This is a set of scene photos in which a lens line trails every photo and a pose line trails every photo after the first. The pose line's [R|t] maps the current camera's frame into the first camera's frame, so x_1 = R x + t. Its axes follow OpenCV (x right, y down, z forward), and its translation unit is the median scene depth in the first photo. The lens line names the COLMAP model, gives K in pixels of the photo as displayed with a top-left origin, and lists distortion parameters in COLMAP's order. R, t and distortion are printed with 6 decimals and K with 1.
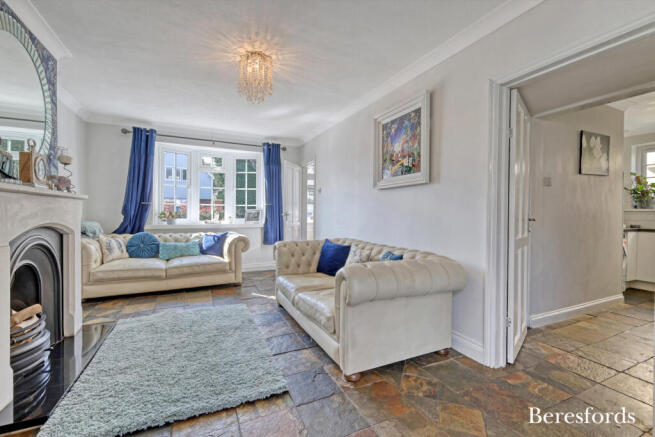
lens RADIAL K [[288.5, 0, 327.8], [0, 288.5, 217.5], [0, 0, 1]] dist [0.004836, 0.000055]
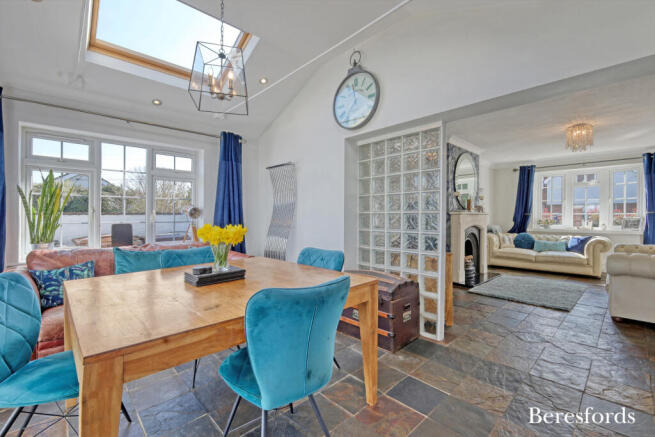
lens RADIAL K [[288.5, 0, 326.5], [0, 288.5, 217.8], [0, 0, 1]] dist [0.004836, 0.000055]
pose [[0.310981, -0.001481, -0.950415, 0.526102], [-0.013061, 0.999898, -0.005832, -0.006939], [0.950326, 0.014227, 0.310930, -0.520585]]
